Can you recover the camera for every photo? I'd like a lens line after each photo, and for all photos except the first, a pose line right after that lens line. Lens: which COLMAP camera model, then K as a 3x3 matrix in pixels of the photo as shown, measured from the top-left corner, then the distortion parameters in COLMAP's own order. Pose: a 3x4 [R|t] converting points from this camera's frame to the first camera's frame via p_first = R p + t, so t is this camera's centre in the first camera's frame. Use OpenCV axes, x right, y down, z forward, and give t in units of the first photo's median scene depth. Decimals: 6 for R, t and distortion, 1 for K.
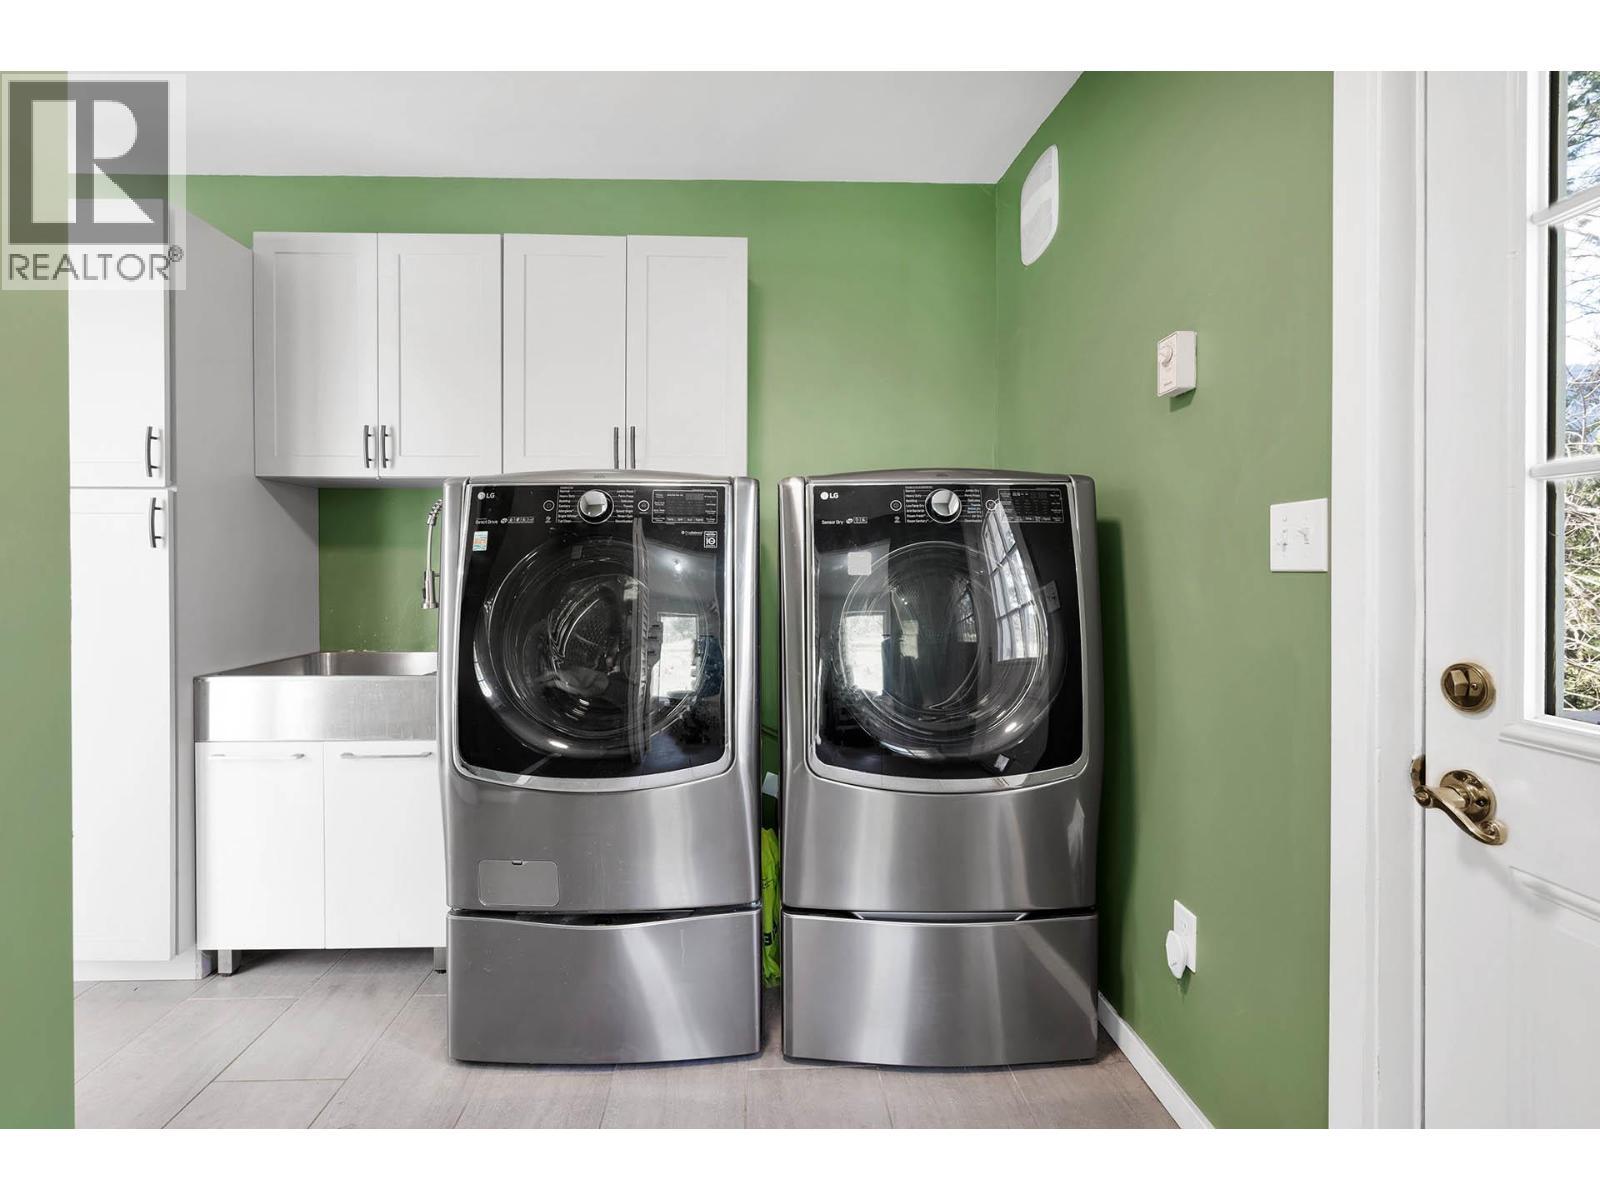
lens RADIAL K [[887.6, 0, 798.3], [0, 887.6, 576.8], [0, 0, 1]] dist [-0.001072, -0.000369]
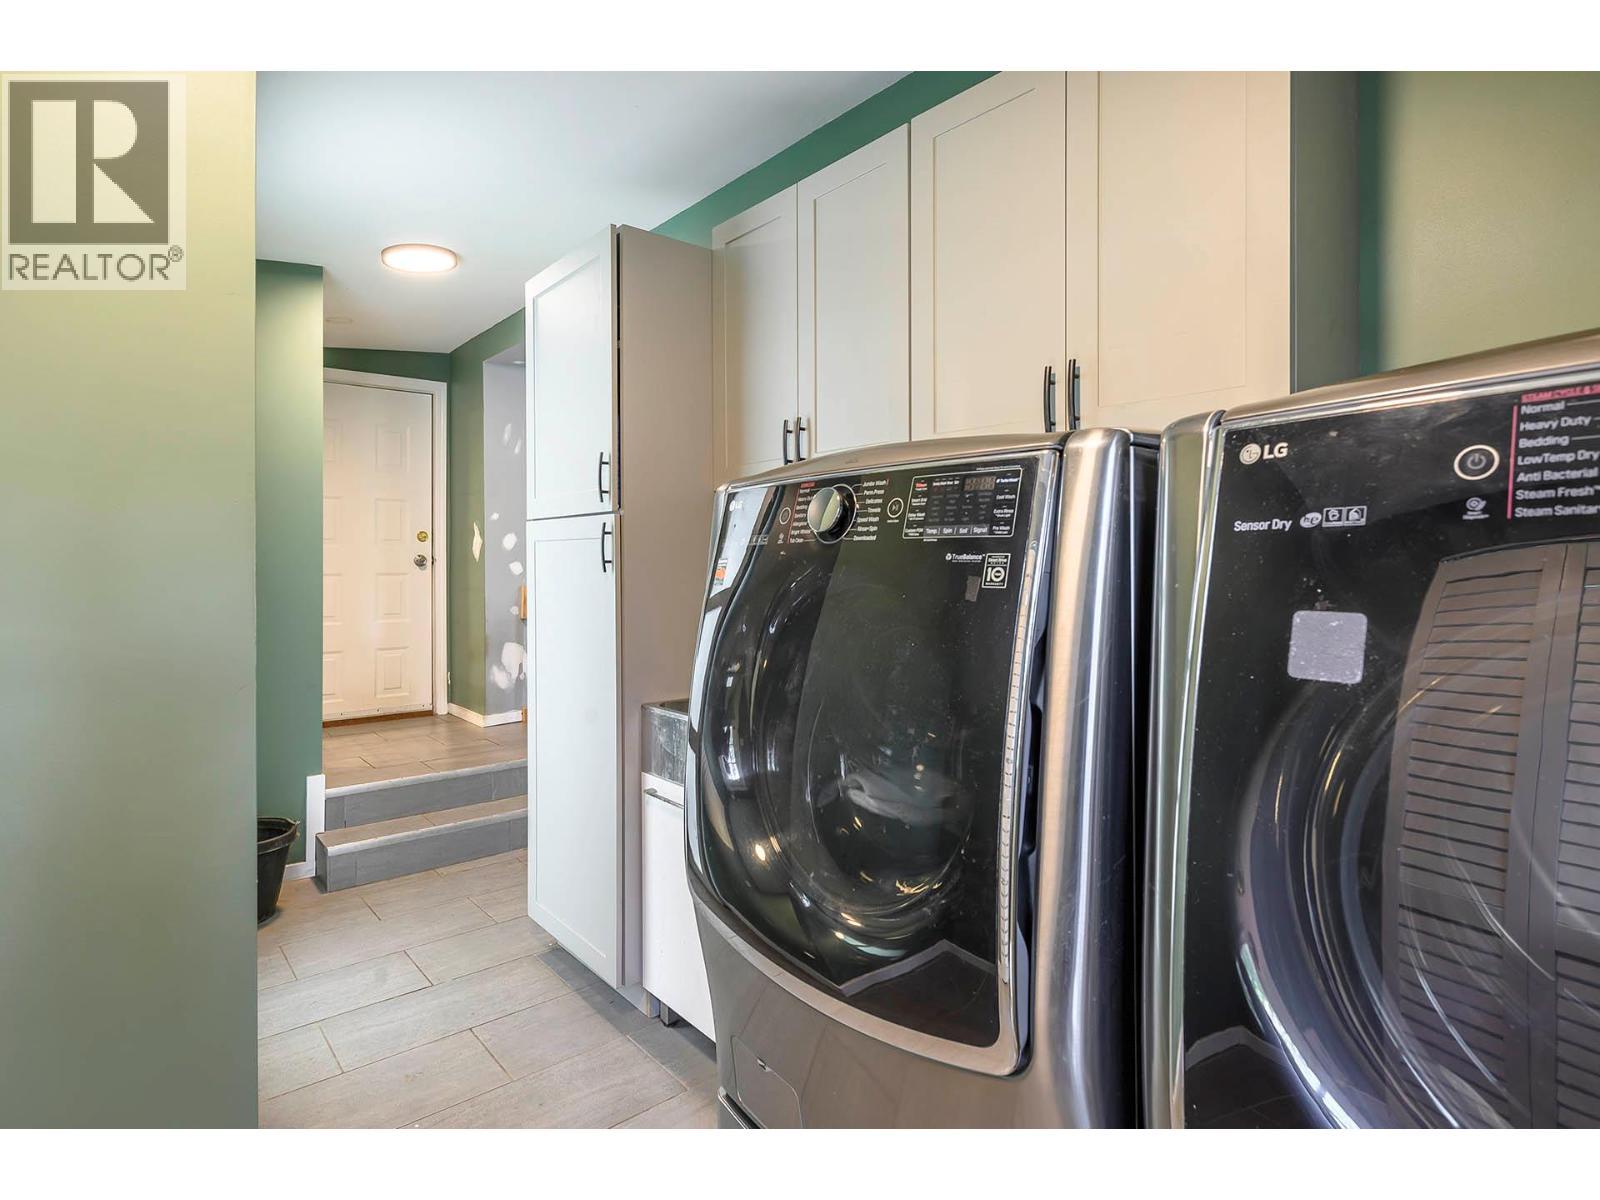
lens RADIAL K [[887.6, 0, 798.3], [0, 887.6, 576.8], [0, 0, 1]] dist [-0.001072, -0.000369]
pose [[0.553069, 0.014964, -0.833001, 0.236367], [-0.005999, 0.999884, 0.013980, -0.044270], [0.833114, -0.002735, 0.553095, 0.640538]]
